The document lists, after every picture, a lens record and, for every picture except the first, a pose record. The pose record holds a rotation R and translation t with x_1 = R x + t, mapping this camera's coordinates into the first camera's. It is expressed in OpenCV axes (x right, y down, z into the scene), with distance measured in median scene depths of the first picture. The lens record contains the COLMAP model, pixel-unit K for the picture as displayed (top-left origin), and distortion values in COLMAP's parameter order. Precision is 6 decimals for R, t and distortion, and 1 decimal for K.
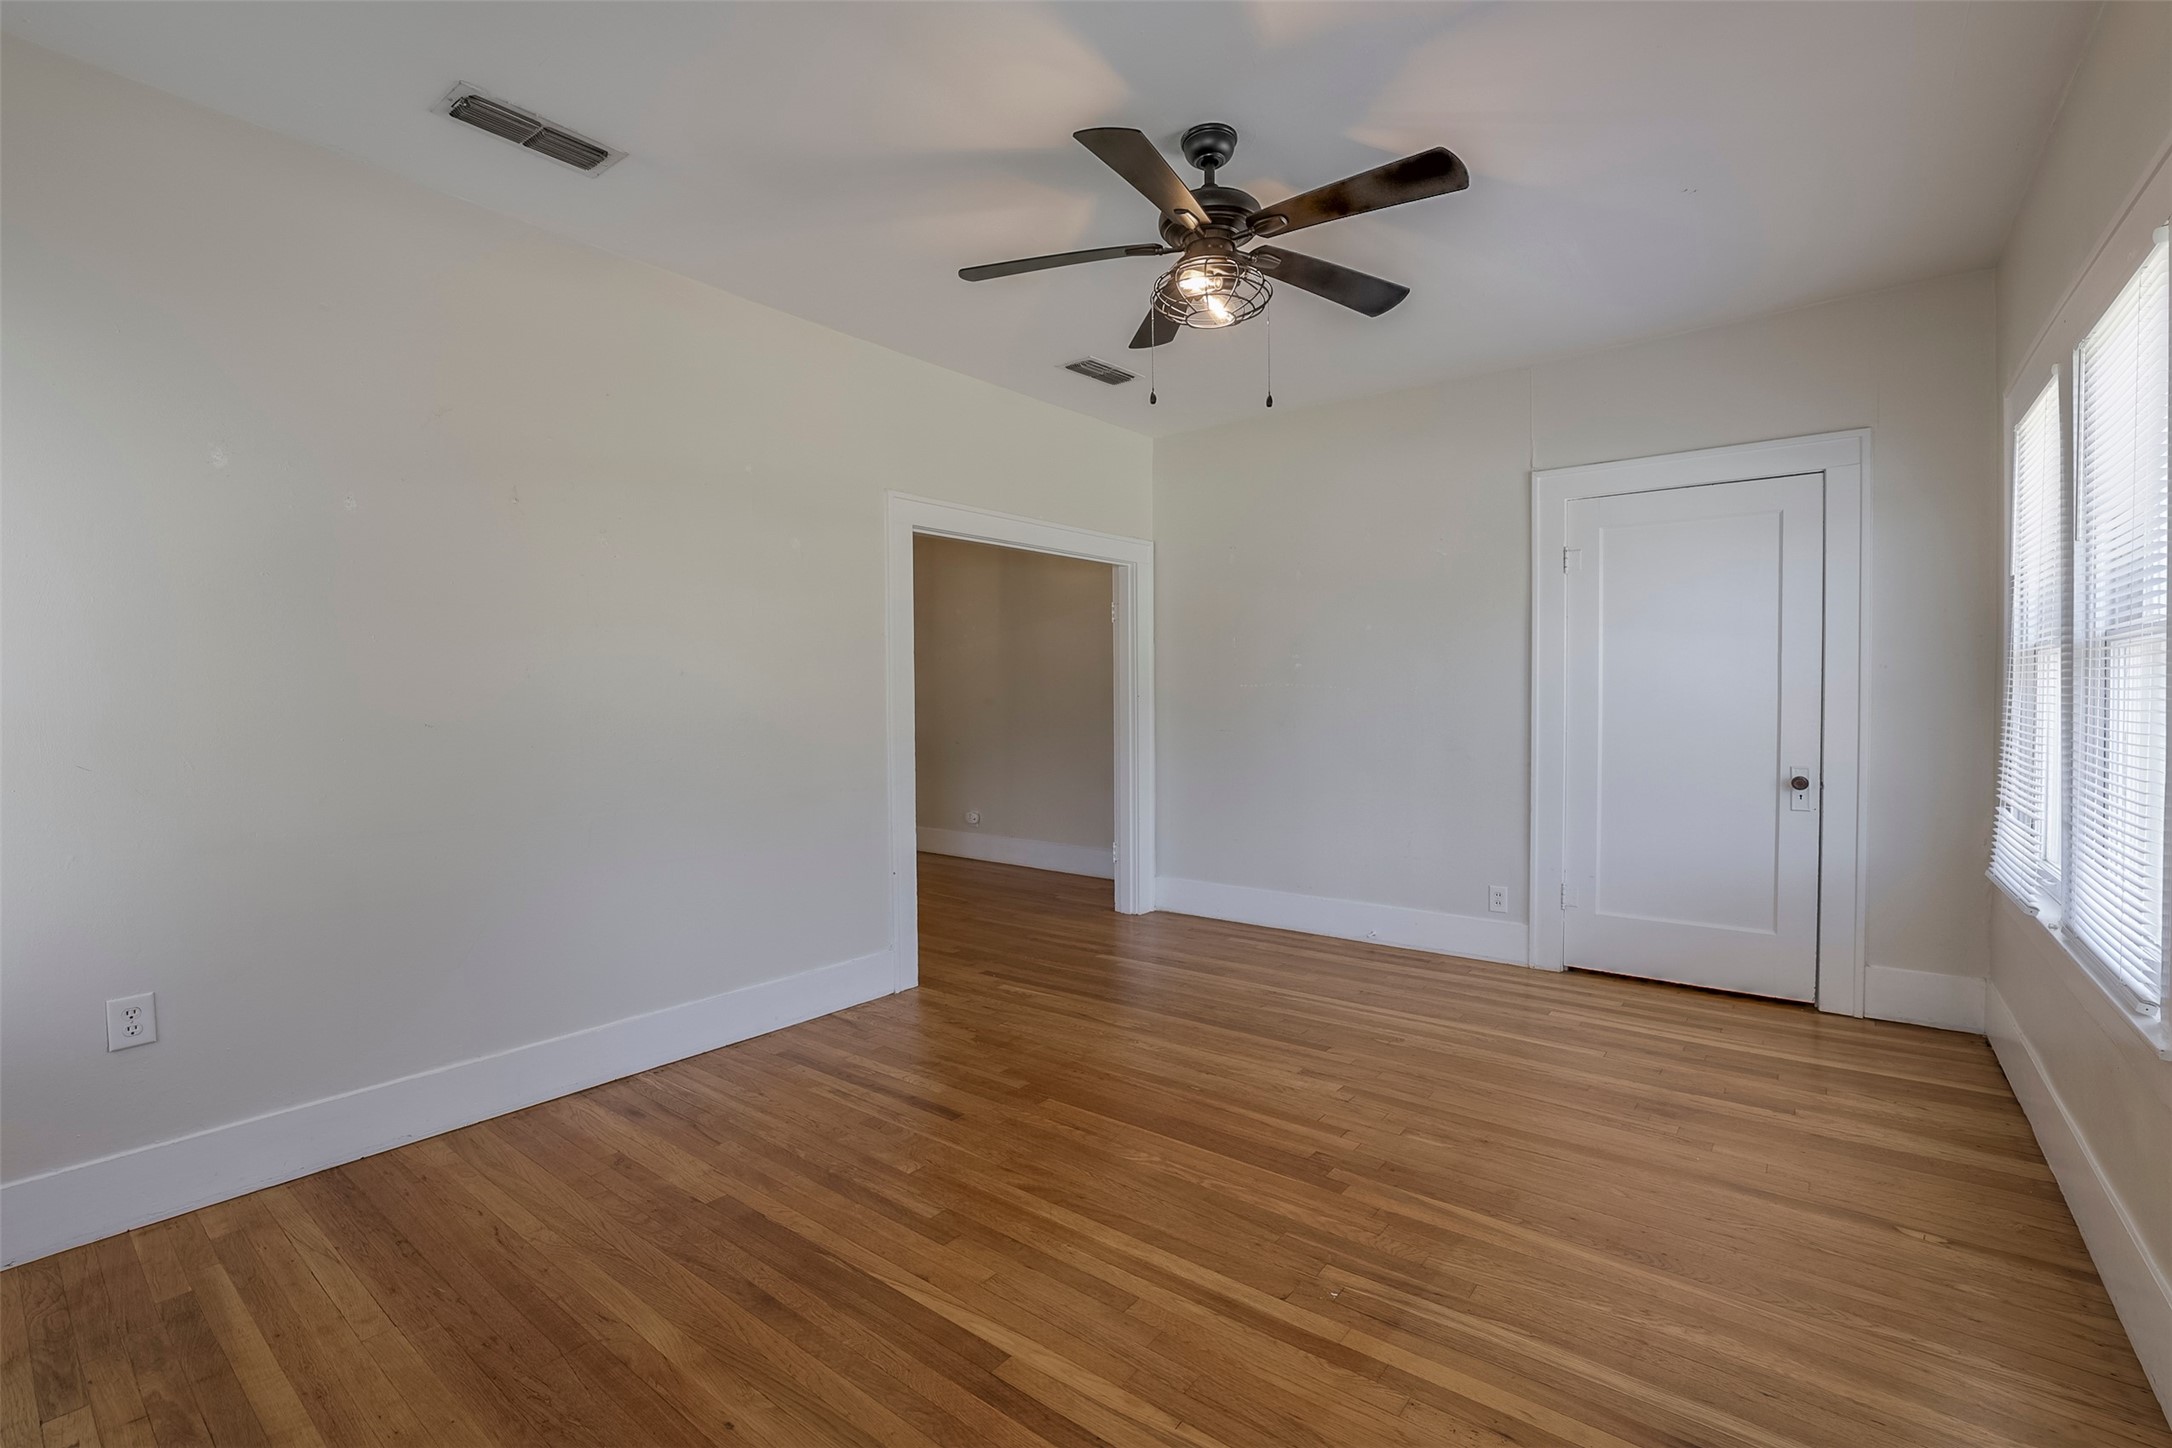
lens RADIAL K [[952.9, 0, 1086.0], [0, 952.9, 724.0], [0, 0, 1]] dist [-0.055725, 0.023531]
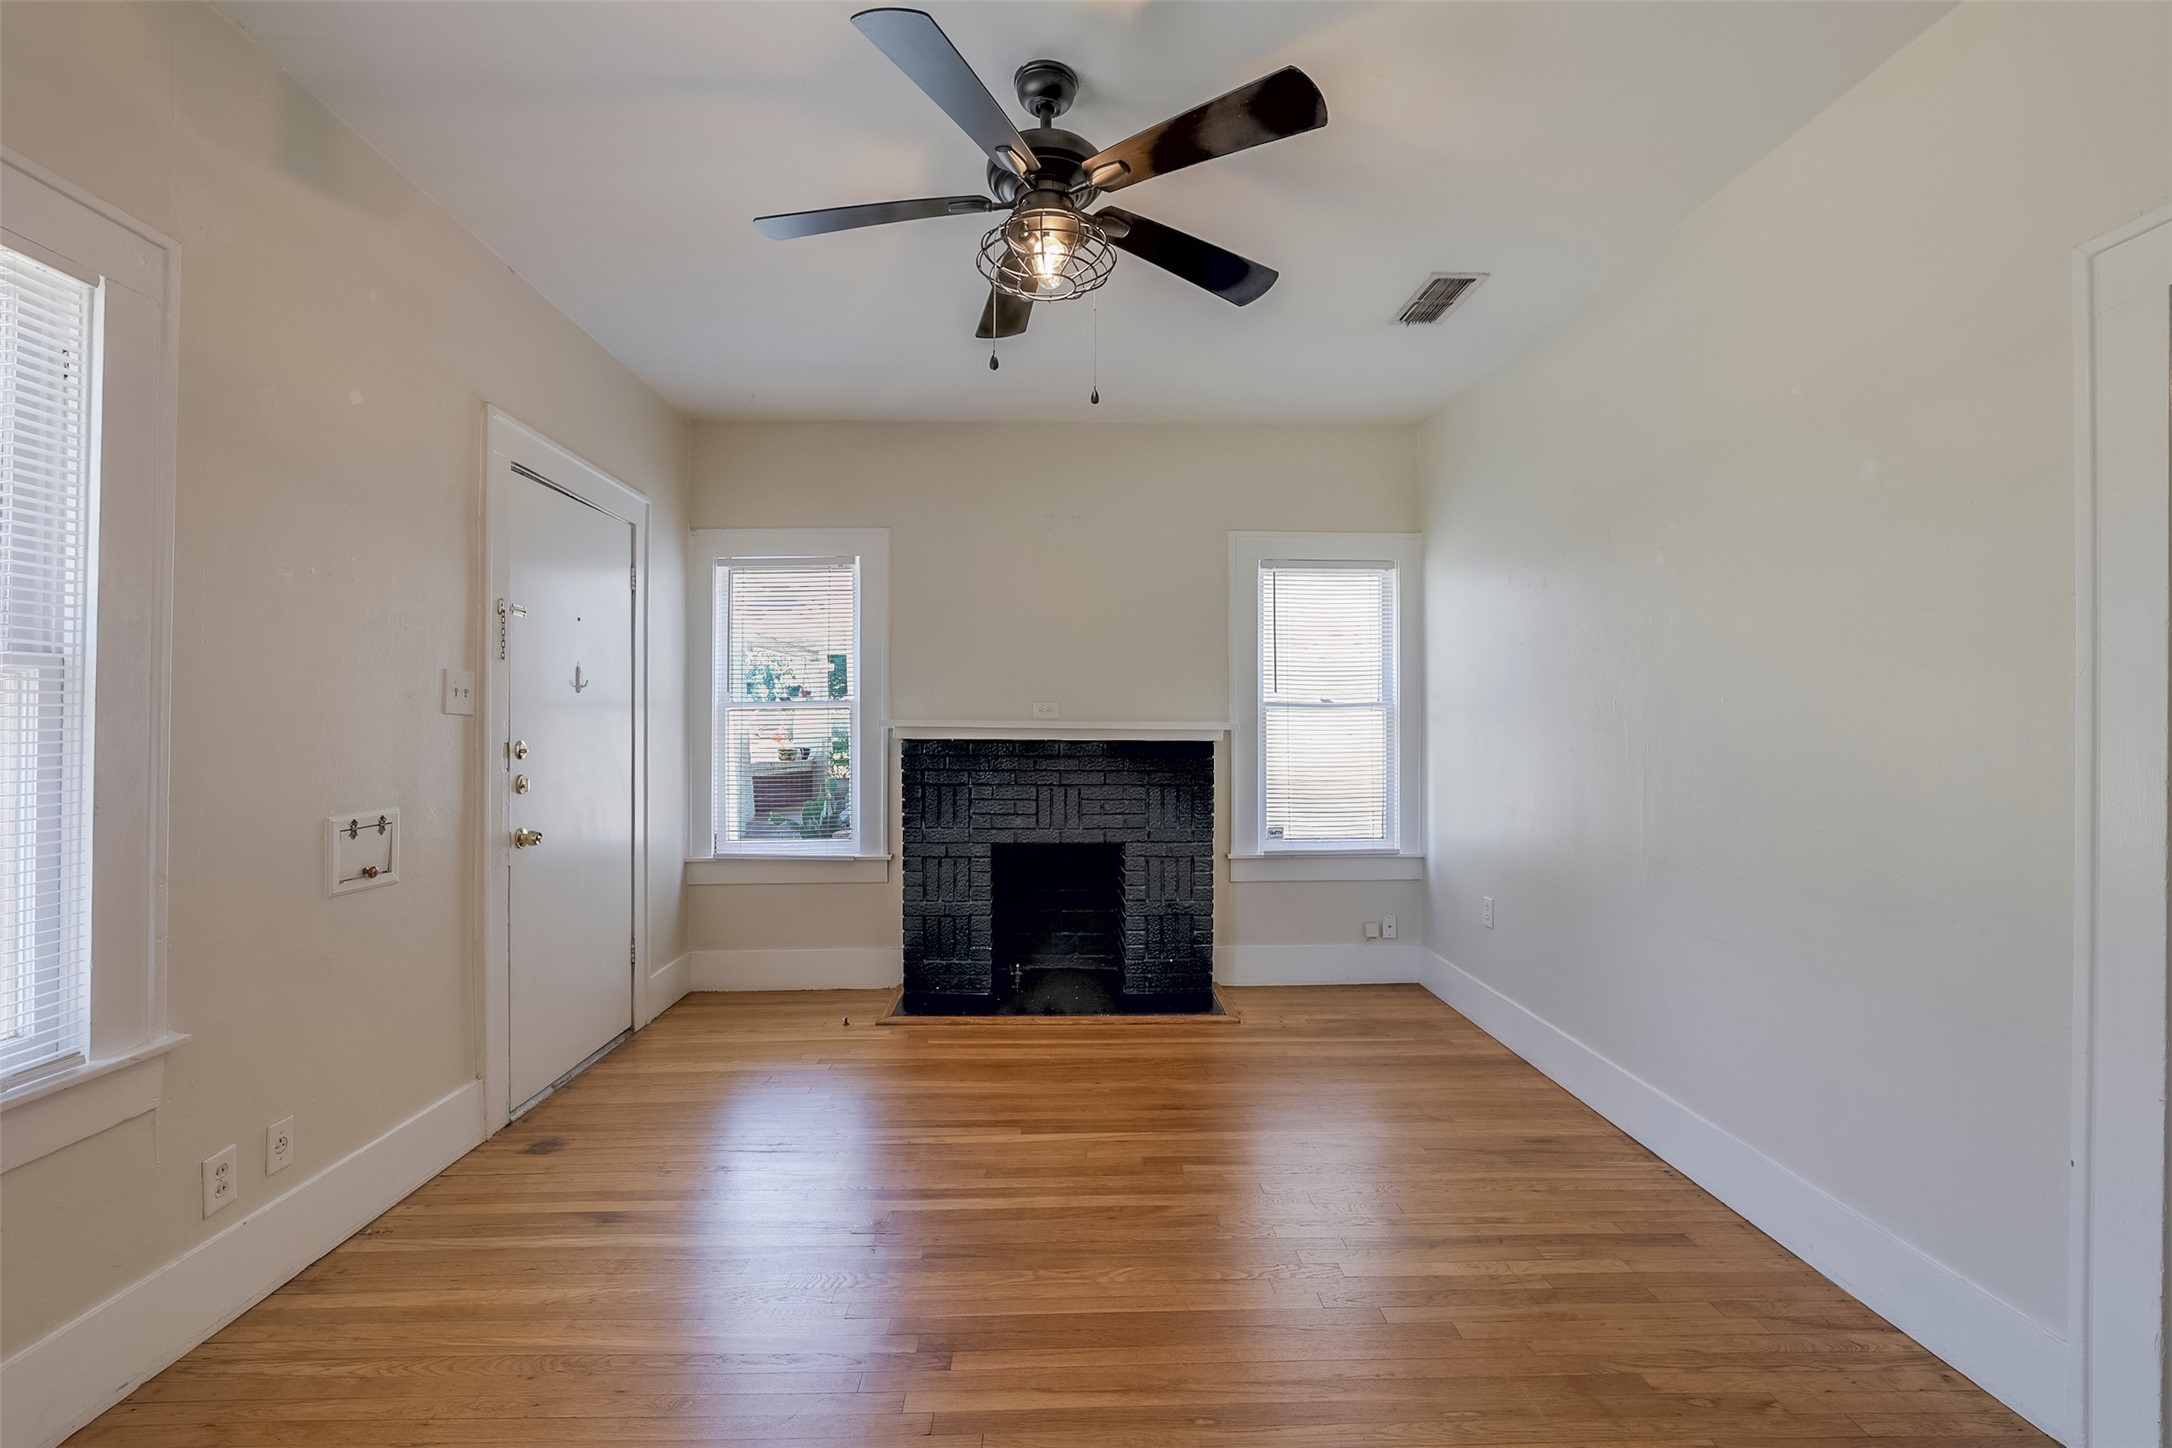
lens RADIAL K [[952.9, 0, 1086.0], [0, 952.9, 724.0], [0, 0, 1]] dist [-0.055725, 0.023531]
pose [[-0.760586, 0.006137, -0.649208, 0.713133], [-0.017531, 0.999397, 0.029986, -0.085097], [0.649001, 0.034188, -0.760019, 1.801108]]
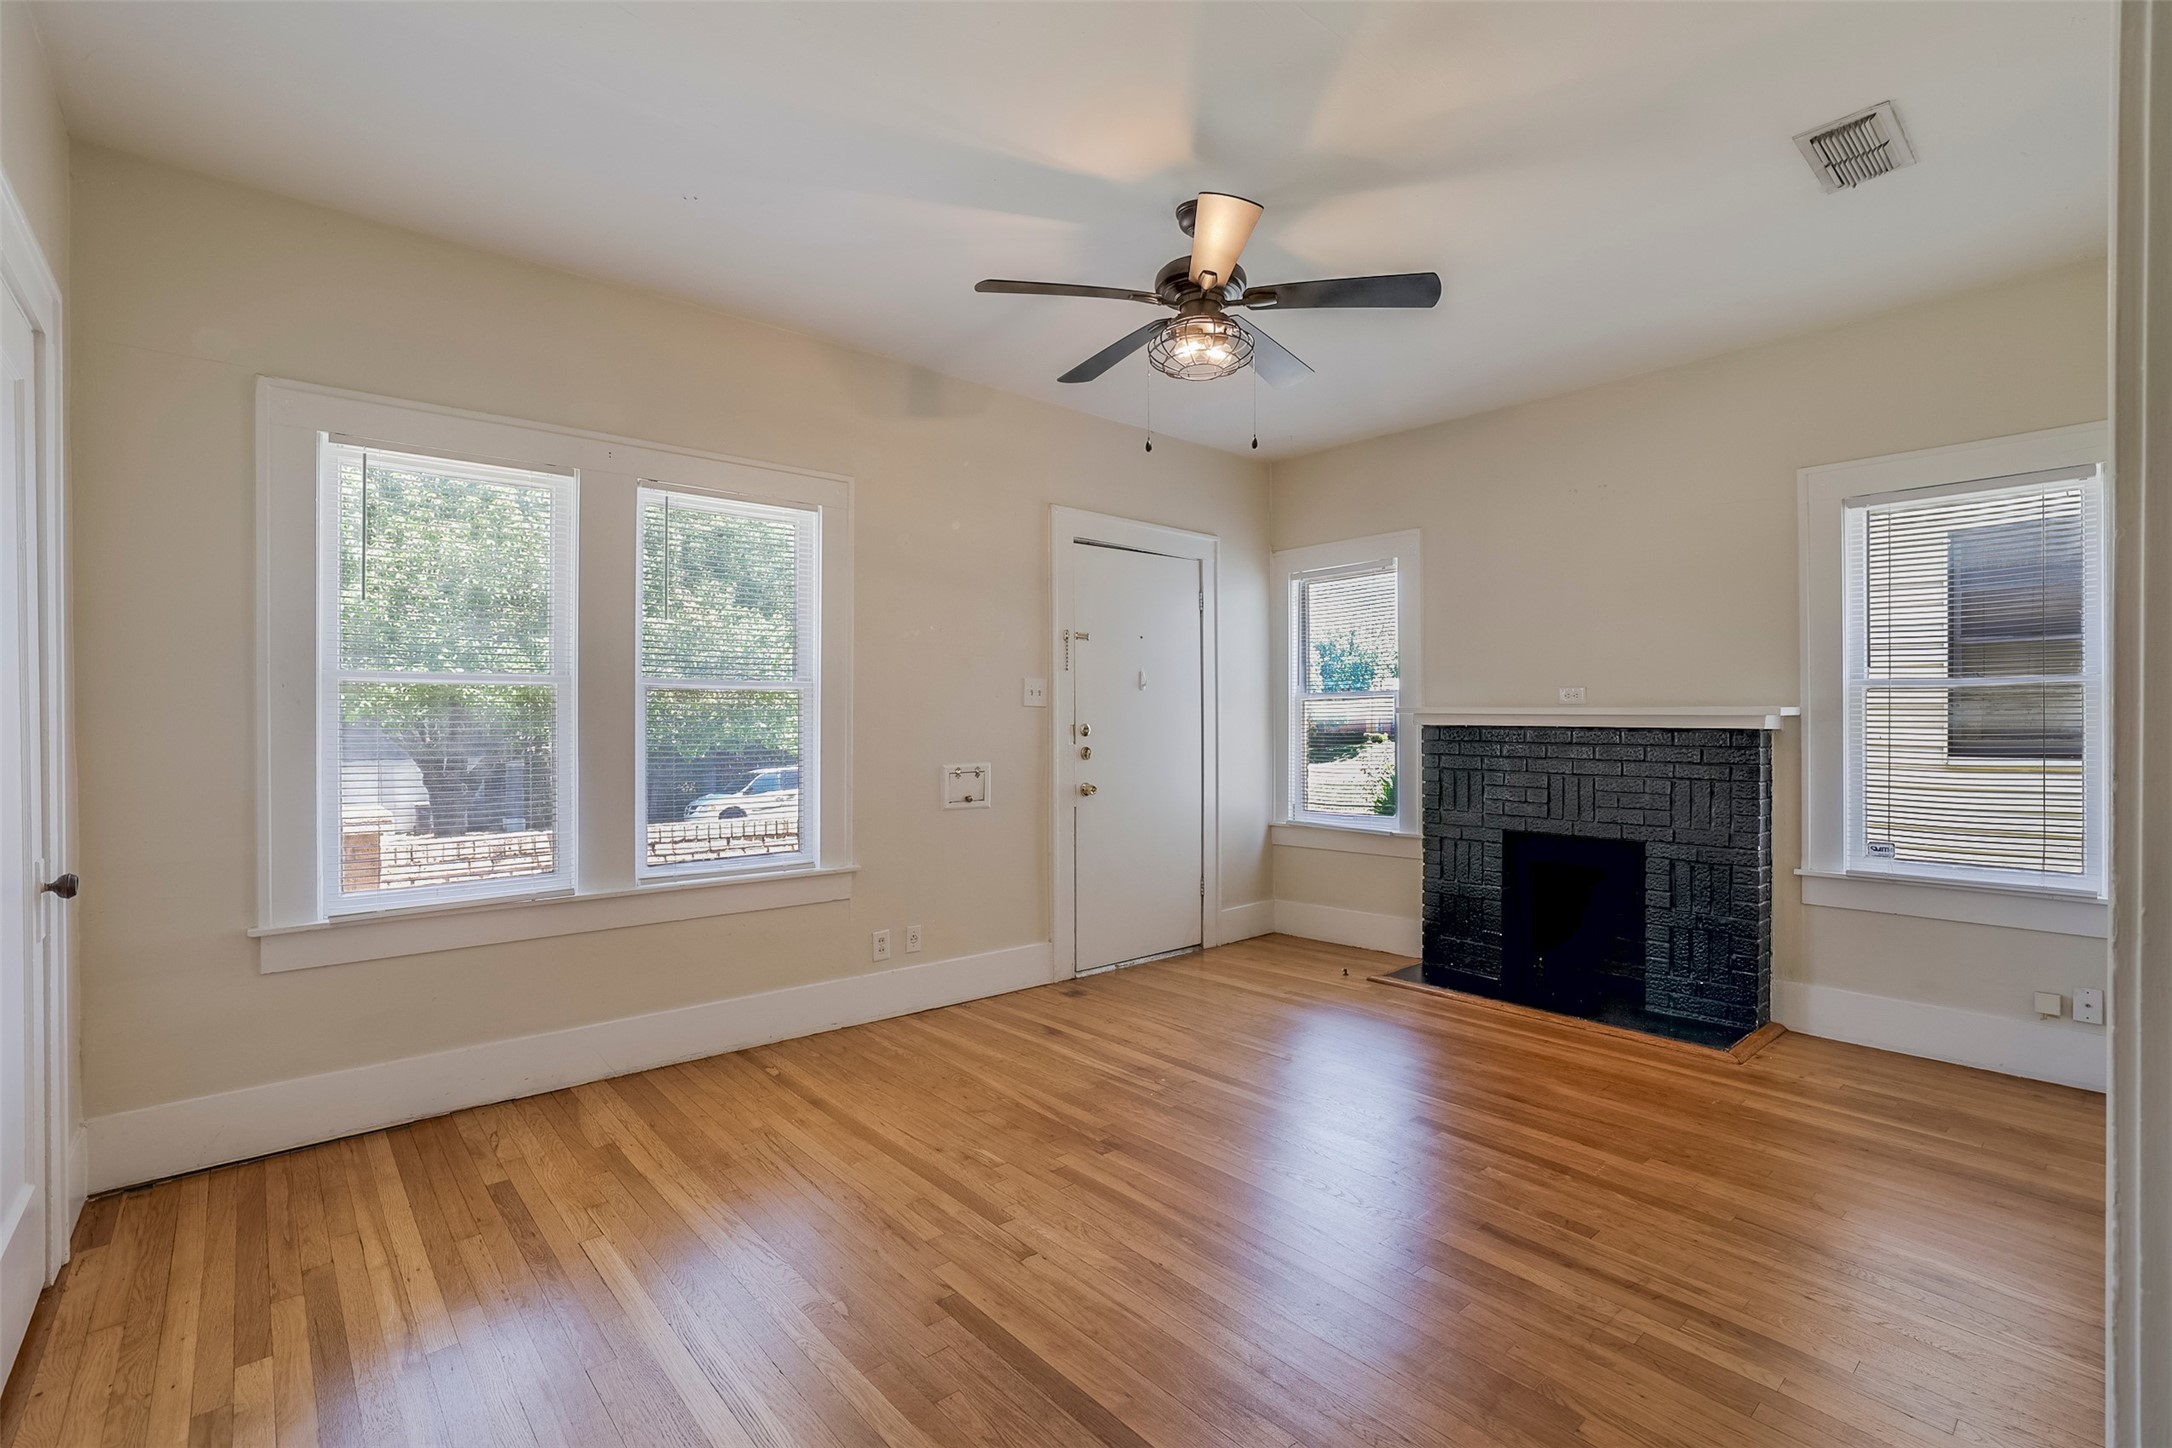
lens RADIAL K [[986.0, 0, 1086.0], [0, 986.0, 724.0], [0, 0, 1]] dist [-0.025267, 0.000667]
pose [[-0.983051, 0.009805, 0.183069, 0.060831], [0.017239, 0.999088, 0.039061, -0.088882], [-0.182519, 0.041555, -0.982324, 2.330226]]
